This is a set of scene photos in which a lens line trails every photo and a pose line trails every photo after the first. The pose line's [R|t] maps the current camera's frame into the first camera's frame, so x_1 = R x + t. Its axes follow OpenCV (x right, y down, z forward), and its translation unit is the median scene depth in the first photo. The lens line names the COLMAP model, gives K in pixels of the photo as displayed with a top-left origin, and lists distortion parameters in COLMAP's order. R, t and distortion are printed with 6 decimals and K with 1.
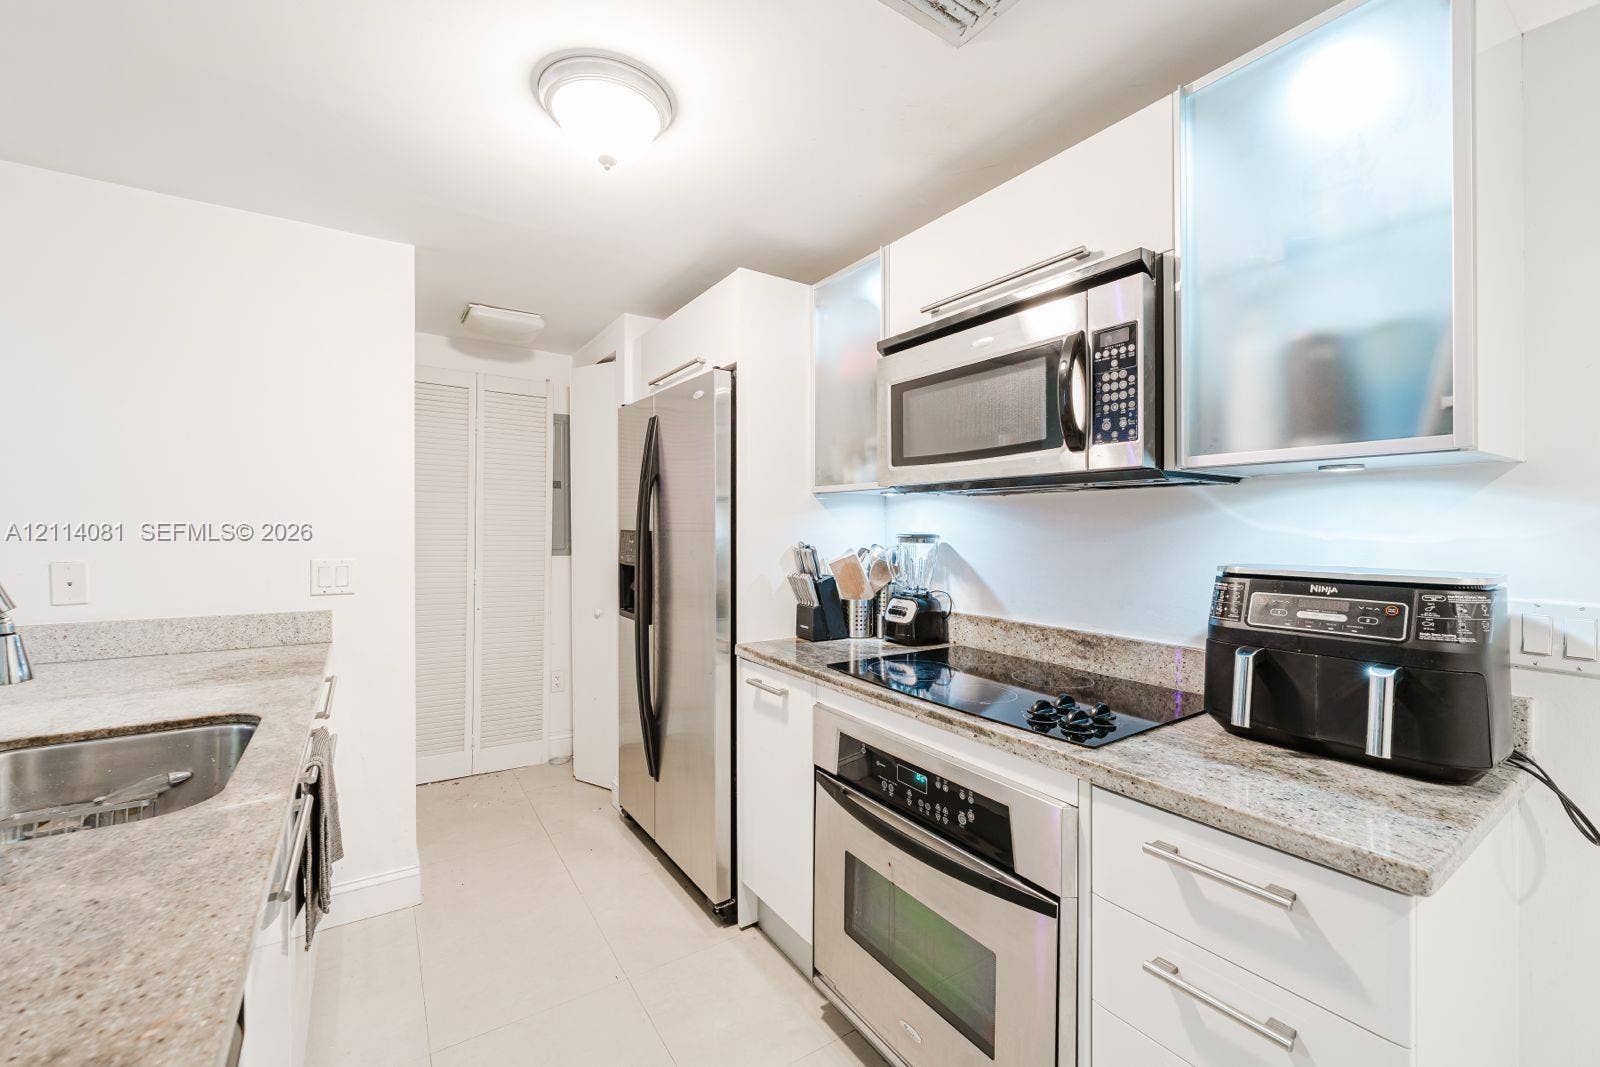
lens RADIAL K [[647.1, 0, 795.1], [0, 647.1, 522.0], [0, 0, 1]] dist [-0.000466, -0.000066]
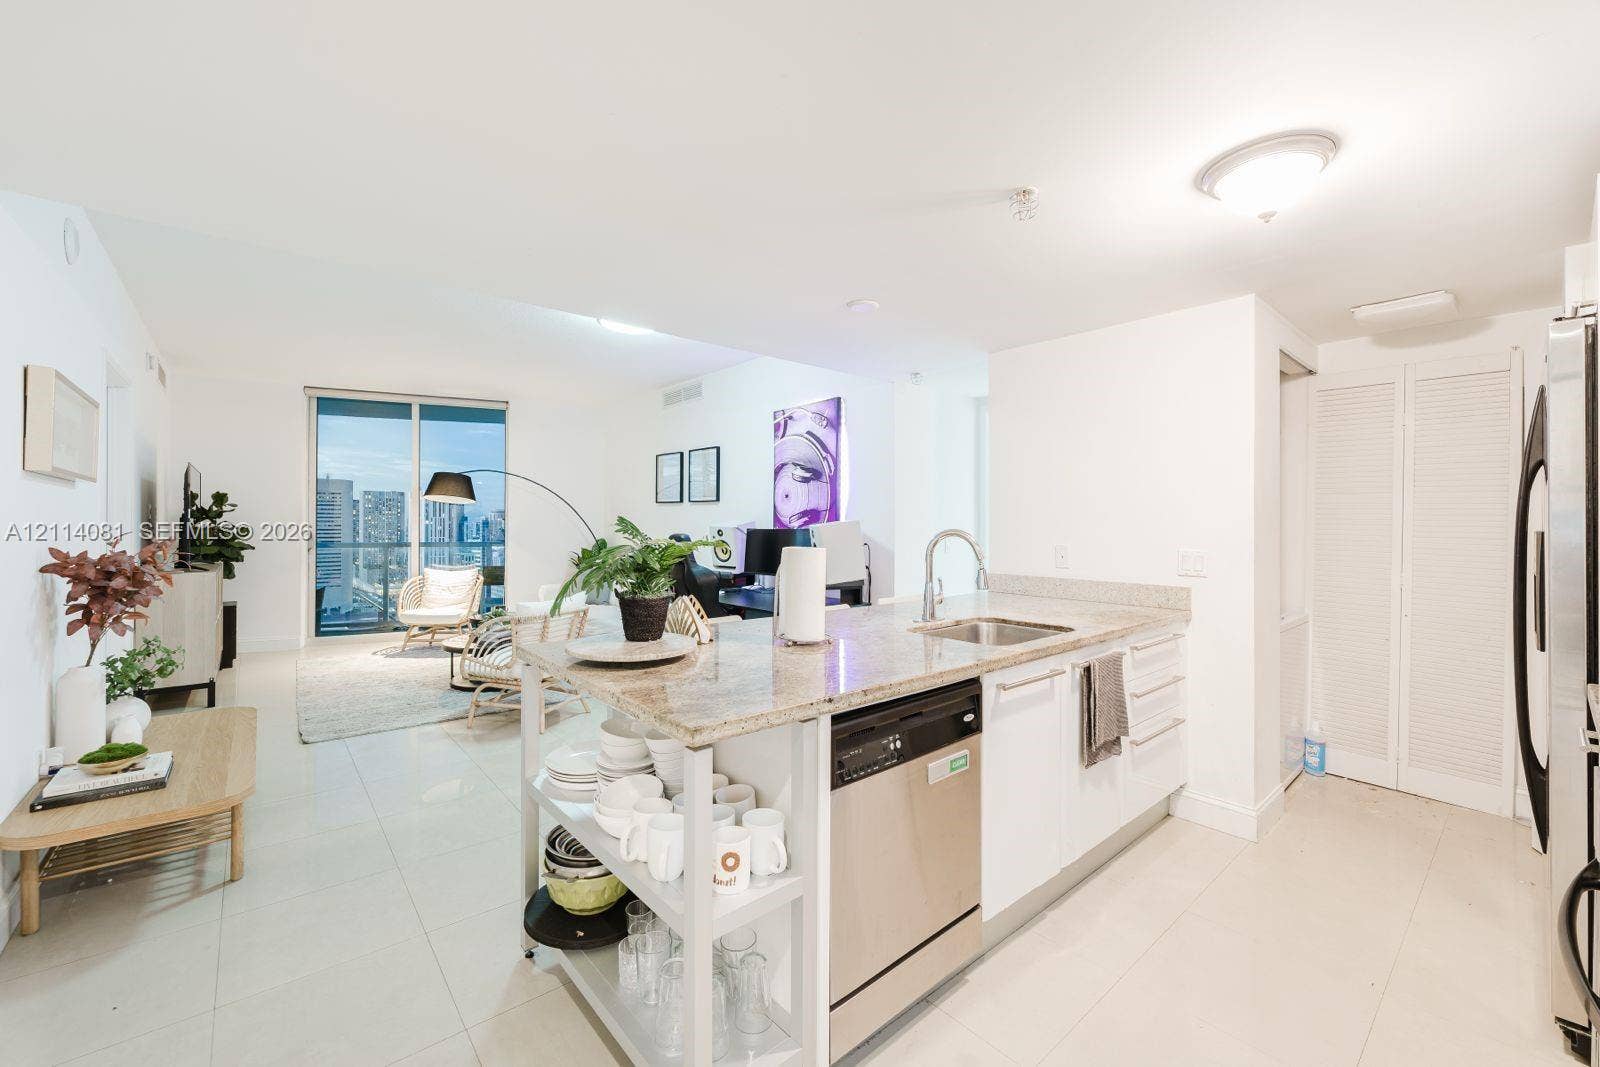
lens RADIAL K [[647.1, 0, 795.1], [0, 647.1, 522.0], [0, 0, 1]] dist [-0.000466, -0.000066]
pose [[0.128897, -0.006183, -0.991639, 0.523602], [0.000010, 0.999981, -0.006234, 0.007075], [0.991658, 0.000794, 0.128895, 0.003188]]
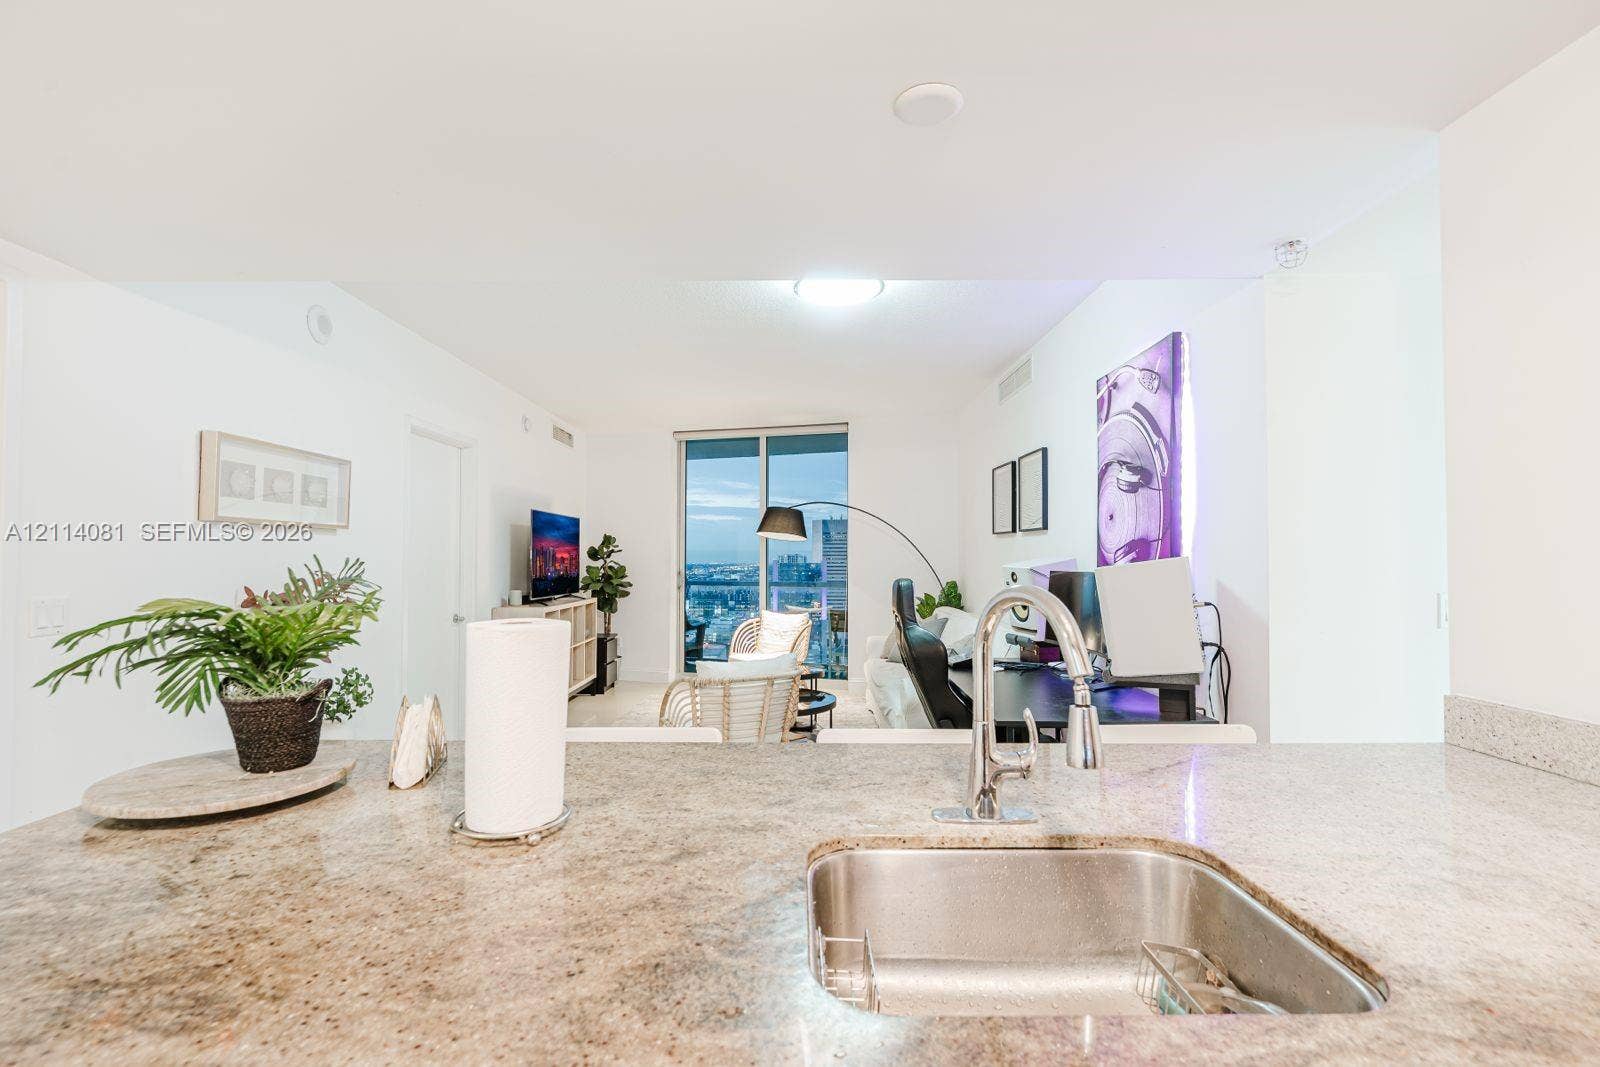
lens RADIAL K [[731.8, 0, 797.2], [0, 731.8, 540.3], [0, 0, 1]] dist [0.000854, 0.000148]
pose [[-0.557796, -0.028166, -0.829500, -0.125722], [-0.002090, 0.999469, -0.032531, 0.001752], [0.829976, -0.016412, -0.557558, 0.604279]]
